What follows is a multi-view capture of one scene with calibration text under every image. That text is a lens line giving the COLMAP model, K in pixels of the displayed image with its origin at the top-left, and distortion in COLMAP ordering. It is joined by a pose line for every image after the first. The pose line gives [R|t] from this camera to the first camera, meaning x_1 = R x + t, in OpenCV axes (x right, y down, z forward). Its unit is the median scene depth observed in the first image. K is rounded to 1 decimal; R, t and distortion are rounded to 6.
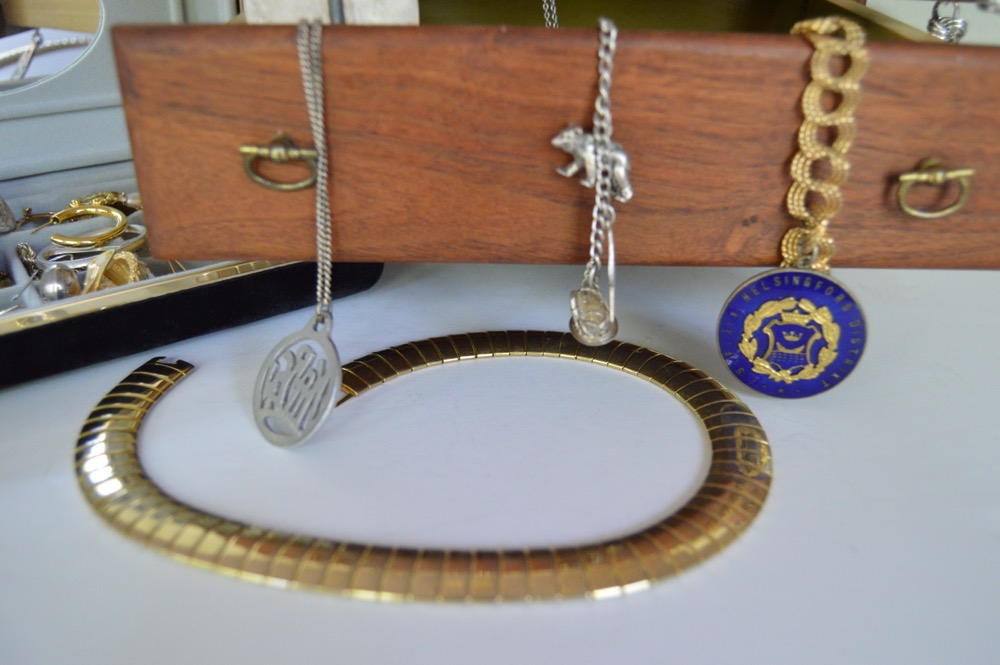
lens RADIAL K [[854.2, 0, 500.0], [0, 854.2, 332.5], [0, 0, 1]] dist [-0.089698, 0.009232]
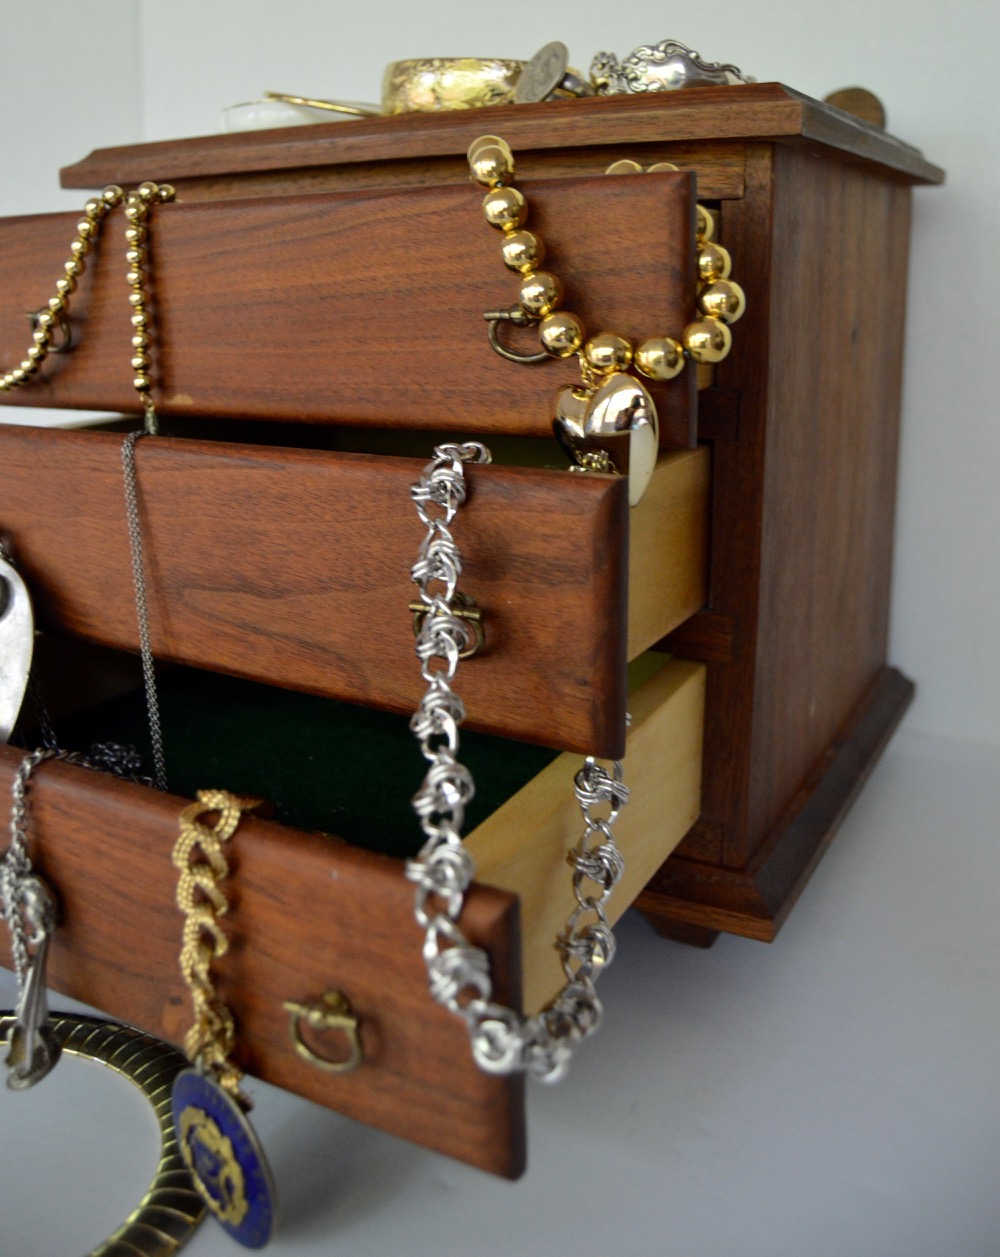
lens RADIAL K [[1179.5, 0, 499.9], [0, 1179.5, 501.6], [0, 0, 1]] dist [-0.099647, 0.005517]
pose [[0.858291, 0.066038, -0.508896, 1.169835], [-0.212235, 0.948577, -0.234855, -0.420992], [0.467218, 0.309580, 0.828171, 0.060512]]
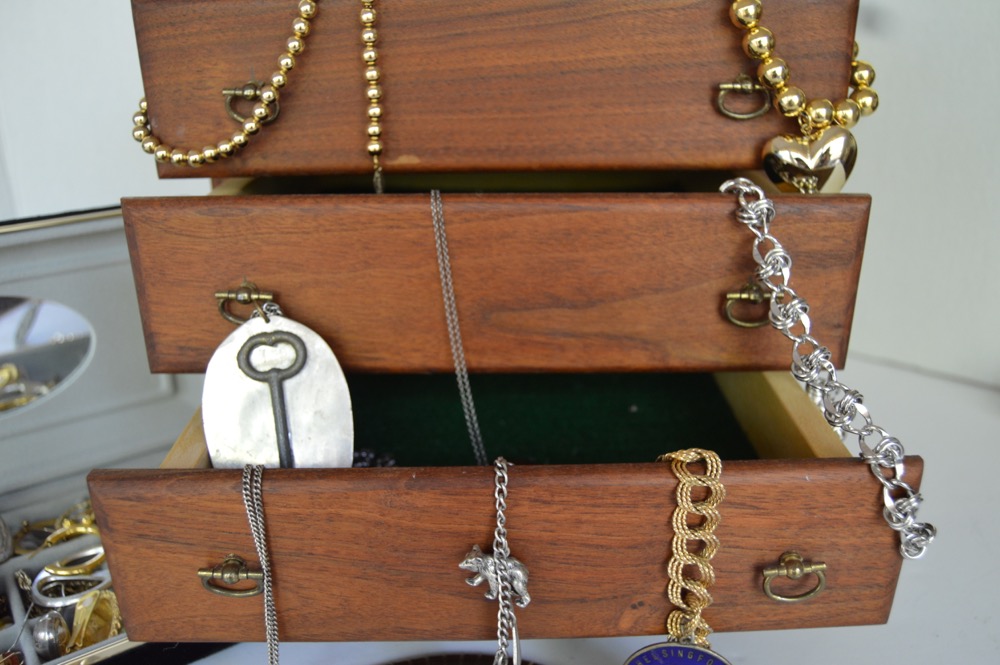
lens RADIAL K [[854.2, 0, 500.0], [0, 854.2, 332.5], [0, 0, 1]] dist [-0.089698, 0.009232]
pose [[0.999611, -0.027343, -0.005479, 0.129453], [0.026548, 0.993227, -0.113113, -0.396259], [0.008535, 0.112924, 0.993567, -0.203139]]
